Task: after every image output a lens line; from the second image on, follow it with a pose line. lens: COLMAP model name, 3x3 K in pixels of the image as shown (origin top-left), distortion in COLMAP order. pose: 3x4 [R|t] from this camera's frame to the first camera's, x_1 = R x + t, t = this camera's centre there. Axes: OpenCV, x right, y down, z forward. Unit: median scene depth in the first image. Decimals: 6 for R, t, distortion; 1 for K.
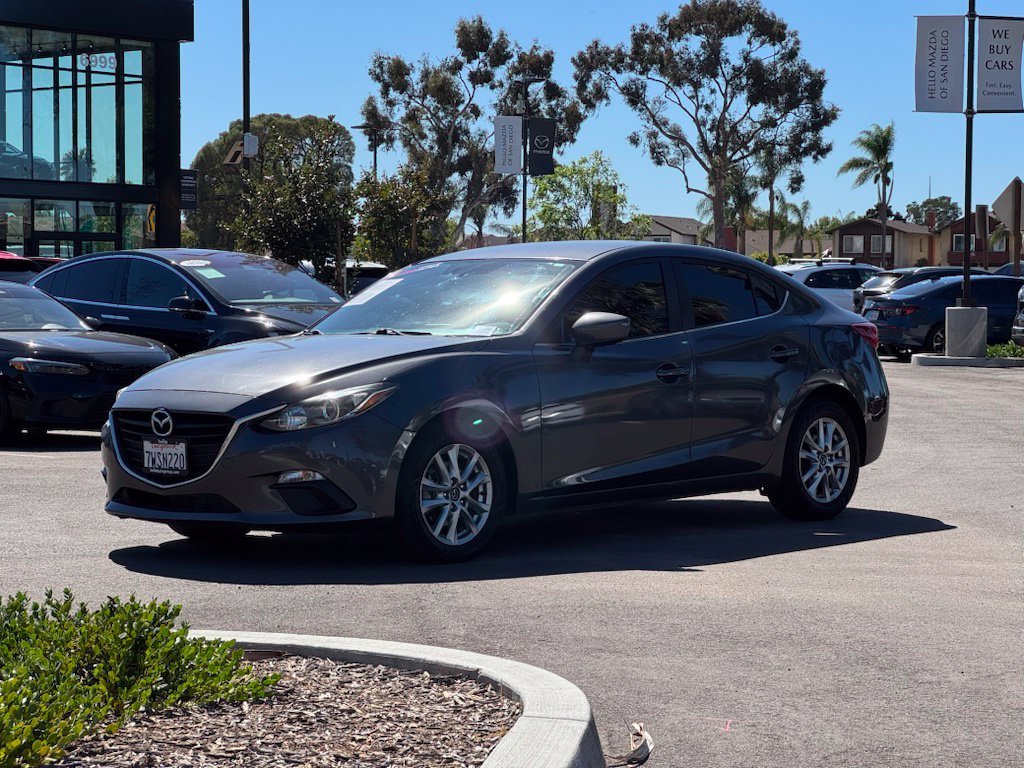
lens RADIAL K [[2307.4, 0, 512.0], [0, 2307.4, 384.0], [0, 0, 1]] dist [0.280149, -0.153388]
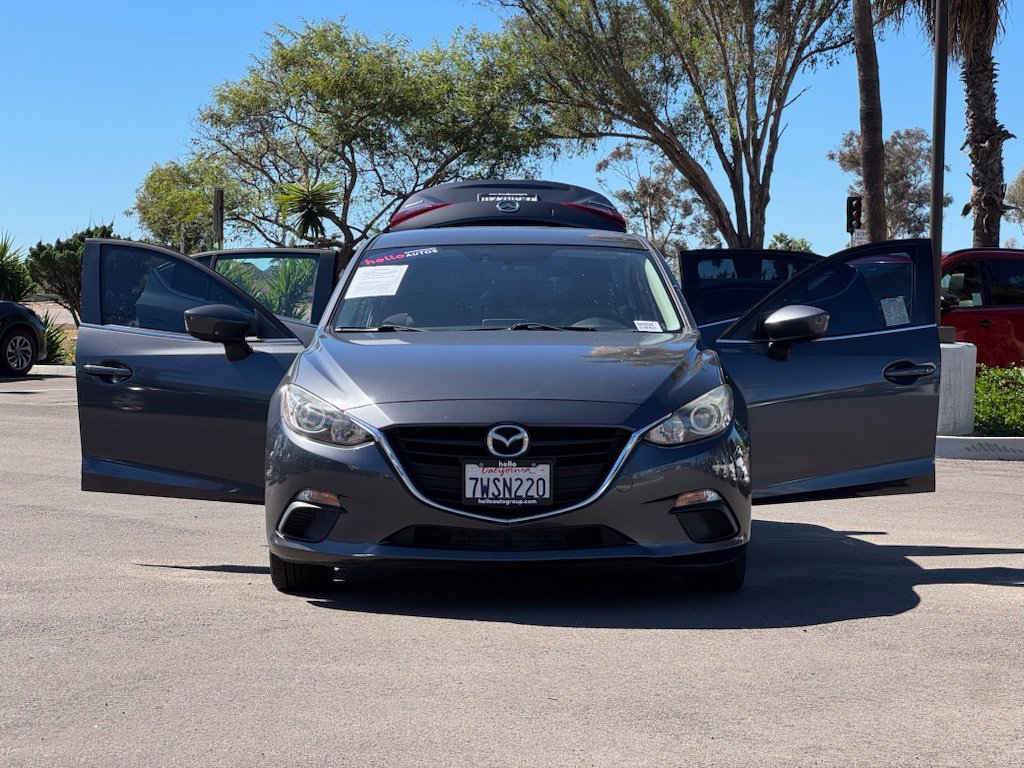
lens RADIAL K [[2307.4, 0, 512.0], [0, 2307.4, 384.0], [0, 0, 1]] dist [0.280149, -0.153388]
pose [[0.710766, -0.017459, 0.703212, -0.704347], [0.020059, 0.999788, 0.004547, -0.006319], [-0.703142, 0.010873, 0.710966, 0.433377]]
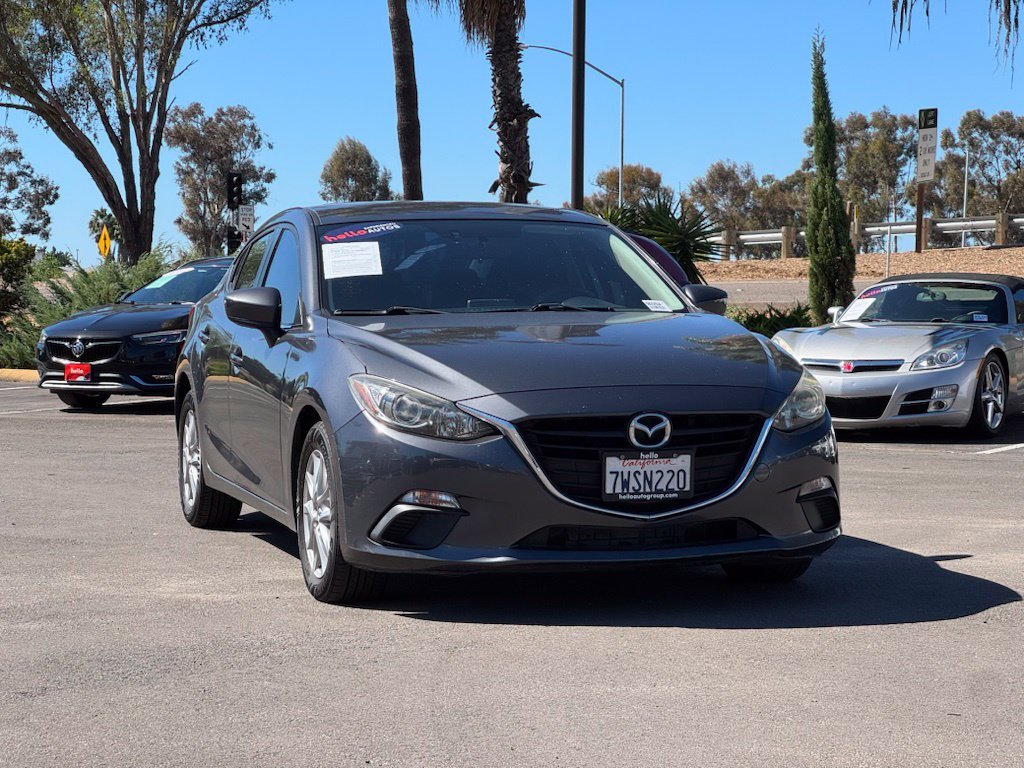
lens RADIAL K [[2310.0, 0, 512.9], [0, 2310.0, 343.2], [0, 0, 1]] dist [0.232470, 0.491129]
pose [[0.462645, -0.022997, 0.886245, -0.819169], [0.037580, 0.999274, 0.006312, -0.017188], [-0.885747, 0.030384, 0.463173, 0.694321]]
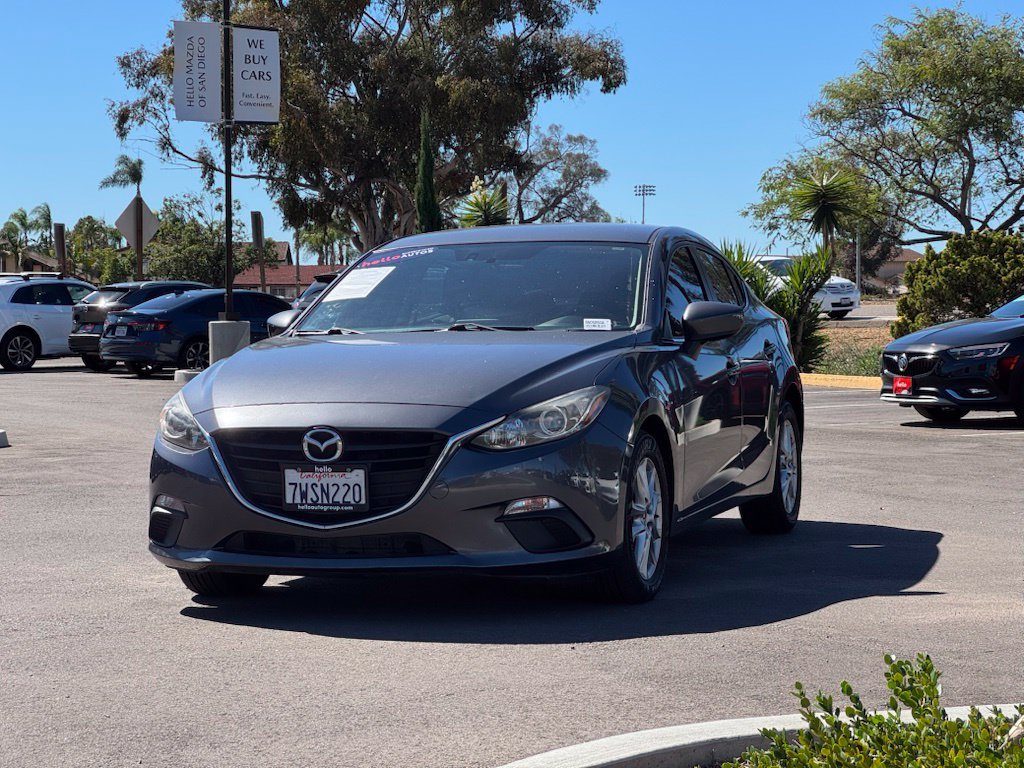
lens RADIAL K [[2299.8, 0, 414.3], [0, 2299.8, 384.7], [0, 0, 1]] dist [0.491562, -5.400325]
pose [[0.914289, -0.026064, 0.404224, -0.433320], [0.030284, 0.999533, -0.004051, 0.000439], [-0.403929, 0.015945, 0.914651, 0.278179]]
